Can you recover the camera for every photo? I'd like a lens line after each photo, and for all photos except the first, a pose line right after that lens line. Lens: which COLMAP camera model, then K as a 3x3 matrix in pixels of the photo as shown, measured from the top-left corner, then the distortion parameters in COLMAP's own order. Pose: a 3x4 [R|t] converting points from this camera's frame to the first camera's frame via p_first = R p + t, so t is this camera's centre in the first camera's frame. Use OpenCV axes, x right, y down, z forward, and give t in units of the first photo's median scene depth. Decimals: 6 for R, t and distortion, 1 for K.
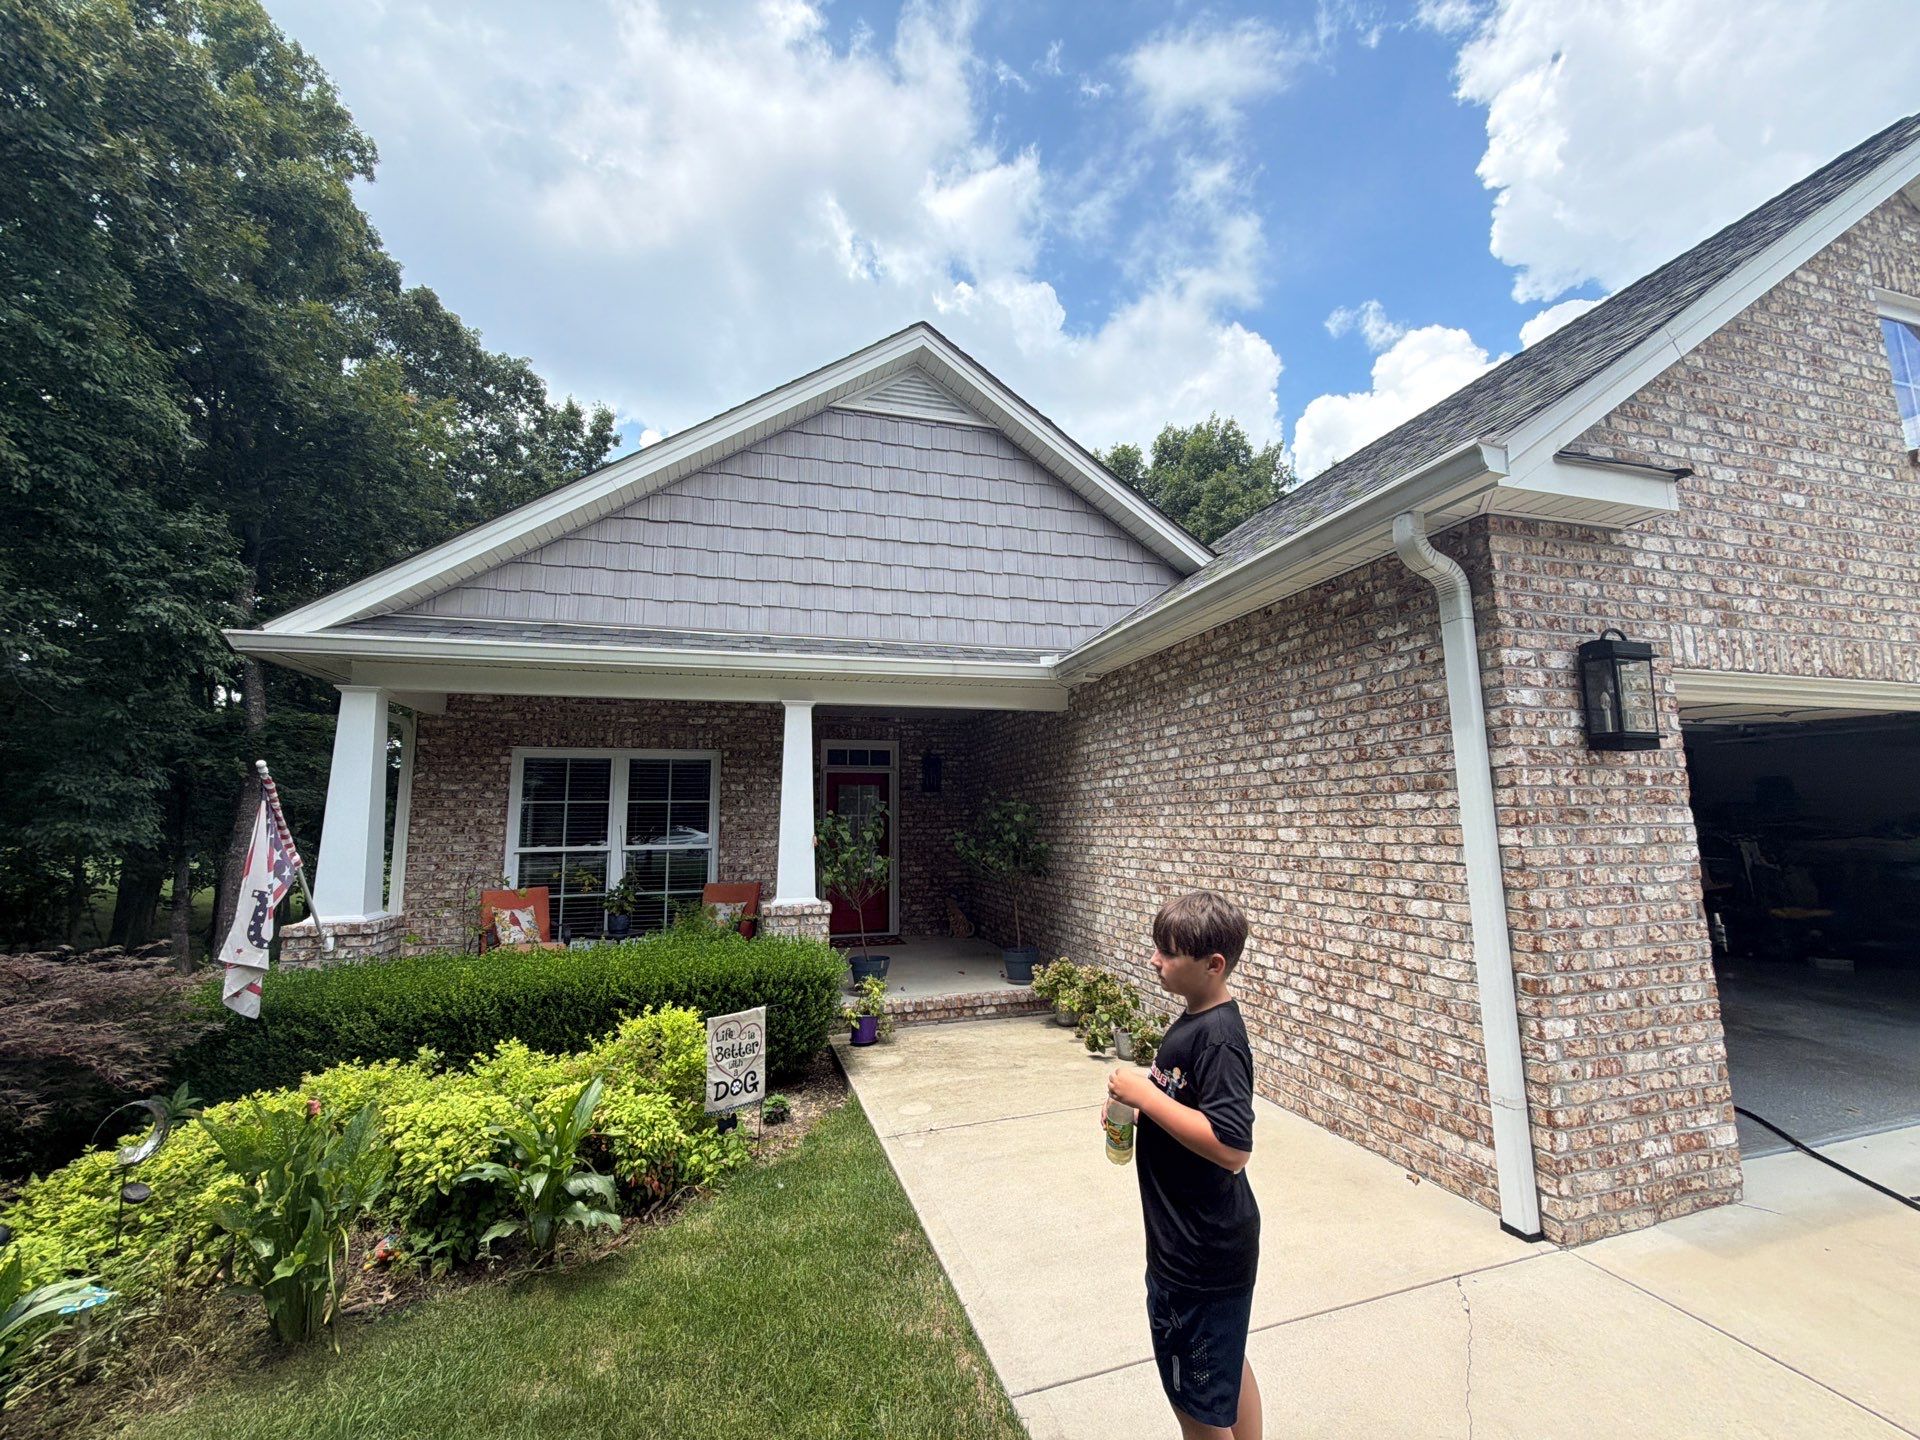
lens RADIAL K [[760.2, 0, 960.6], [0, 760.2, 722.1], [0, 0, 1]] dist [0.000752, -0.000548]
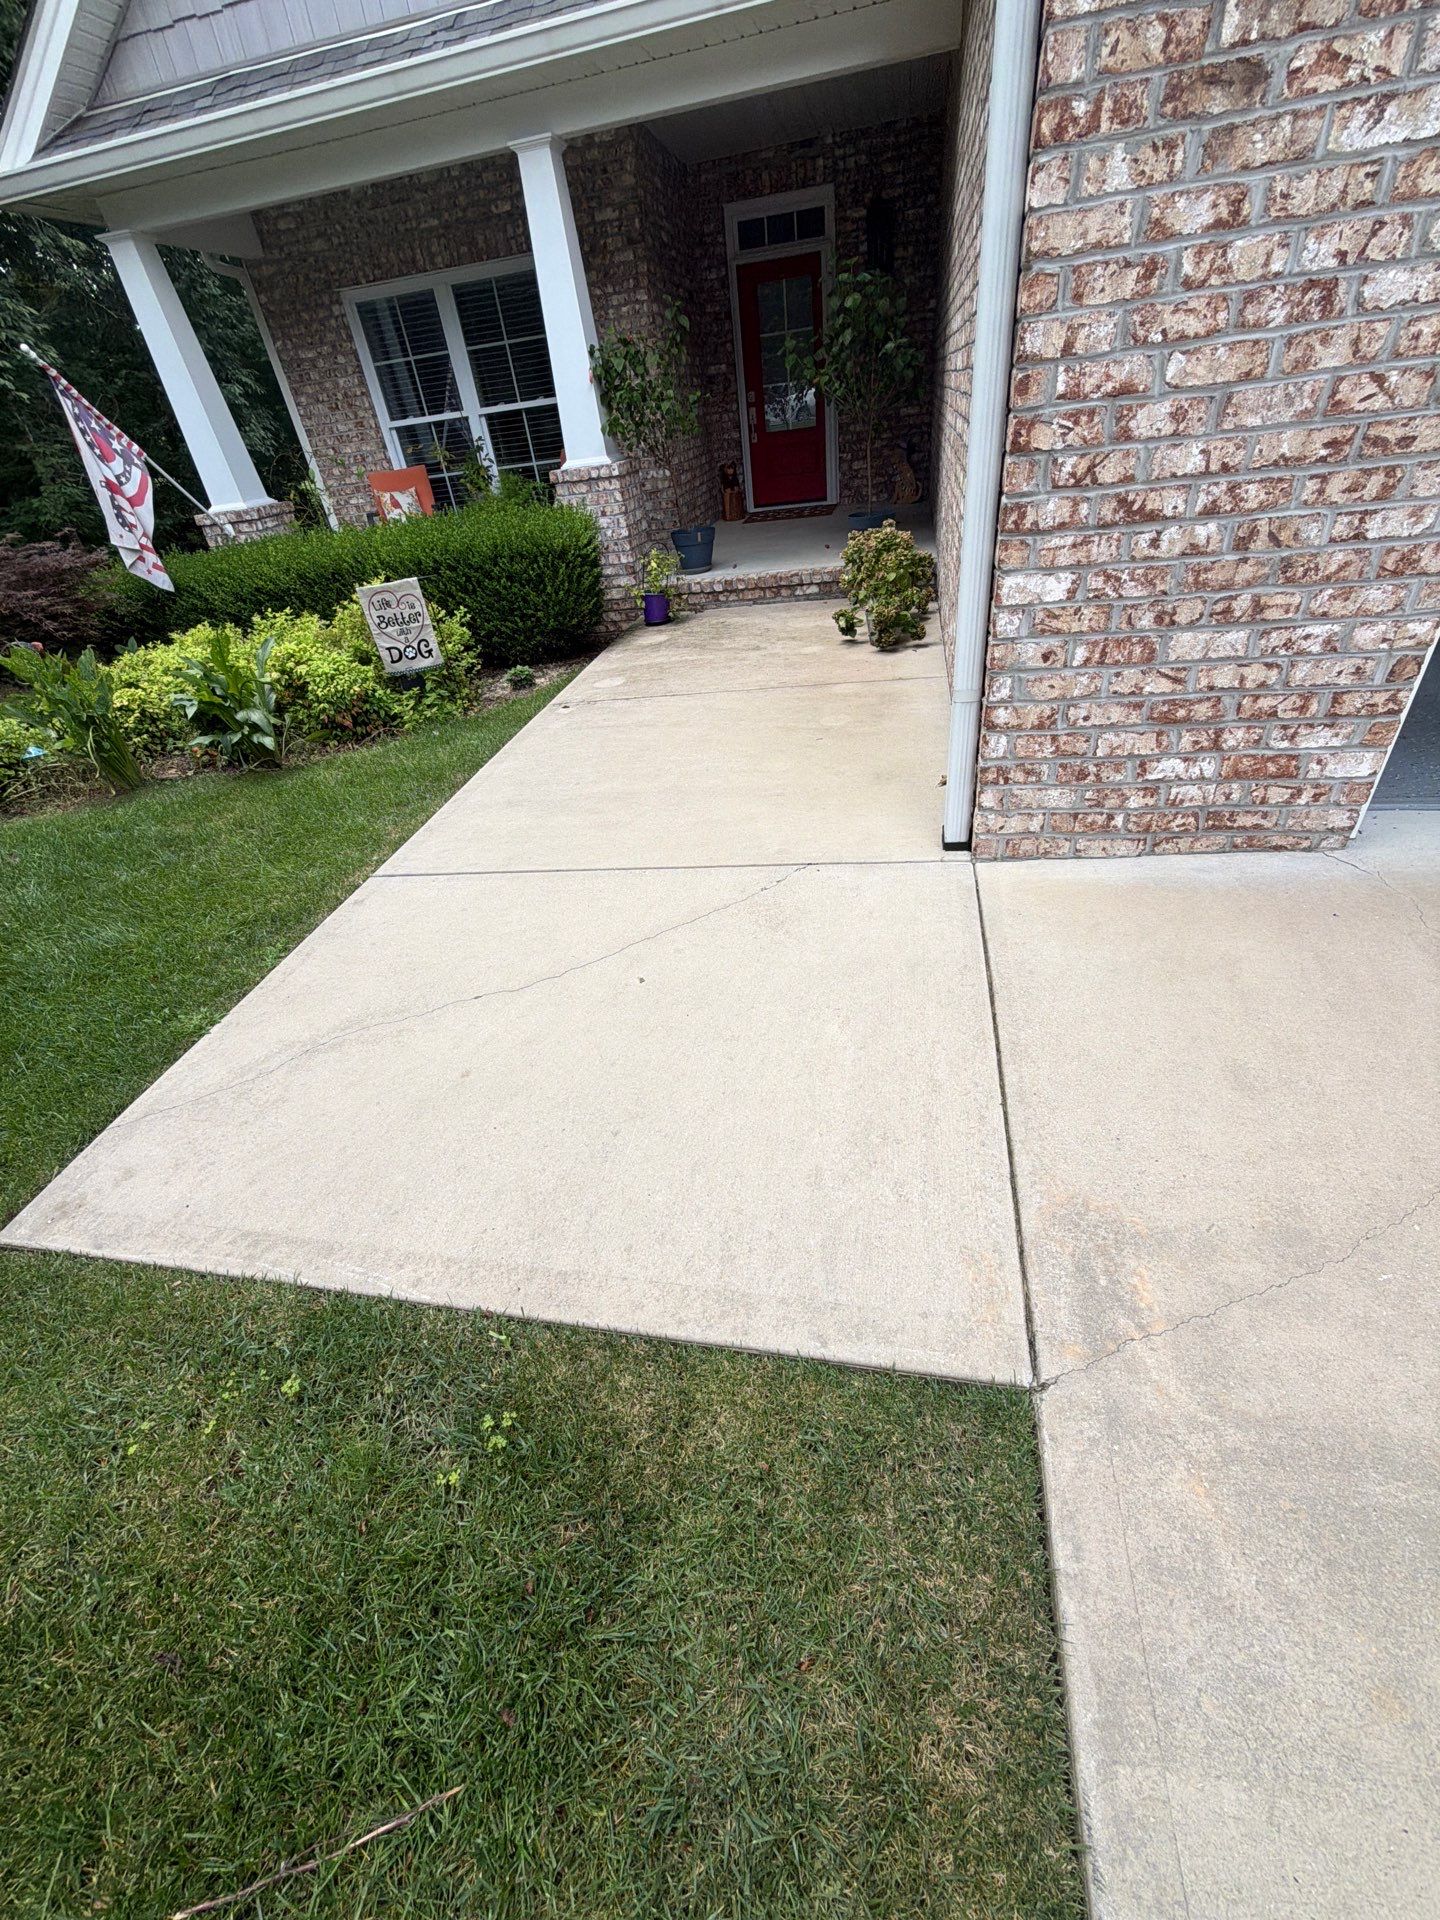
lens RADIAL K [[764.4, 0, 720.0], [0, 764.4, 960.0], [0, 0, 1]] dist [0.000441, -0.000171]
pose [[0.883016, 0.202561, -0.423381, 0.648429], [0.160570, 0.717260, 0.678053, 0.107229], [0.441021, -0.666714, 0.600827, 0.206627]]
